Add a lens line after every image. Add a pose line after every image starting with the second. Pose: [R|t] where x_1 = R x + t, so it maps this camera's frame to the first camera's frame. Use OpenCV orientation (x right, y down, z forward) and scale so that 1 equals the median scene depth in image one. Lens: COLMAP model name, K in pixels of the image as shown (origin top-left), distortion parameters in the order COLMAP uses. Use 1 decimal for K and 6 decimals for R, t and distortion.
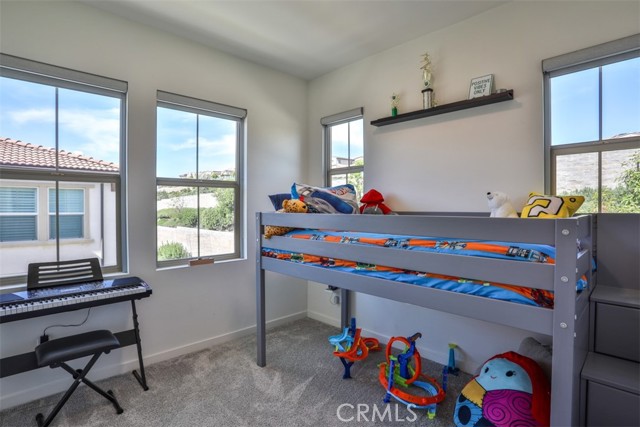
lens RADIAL K [[329.0, 0, 320.0], [0, 329.0, 213.5], [0, 0, 1]] dist [-0.080106, 0.034087]
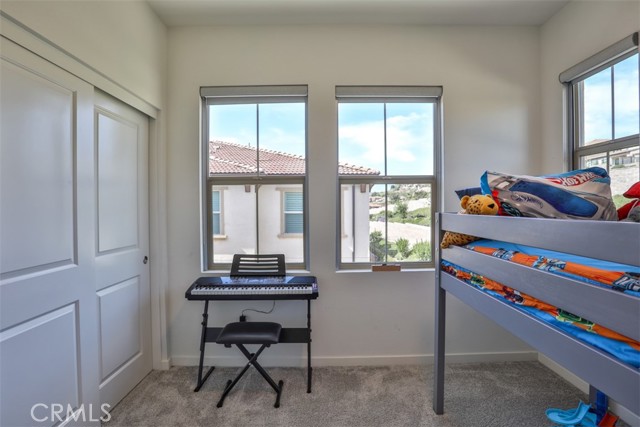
lens RADIAL K [[329.0, 0, 320.0], [0, 329.0, 213.5], [0, 0, 1]] dist [-0.080106, 0.034087]
pose [[0.714793, 0.008755, -0.699281, 0.158003], [-0.006059, 0.999962, 0.006327, -0.006407], [0.699310, -0.000286, 0.714819, 0.281157]]
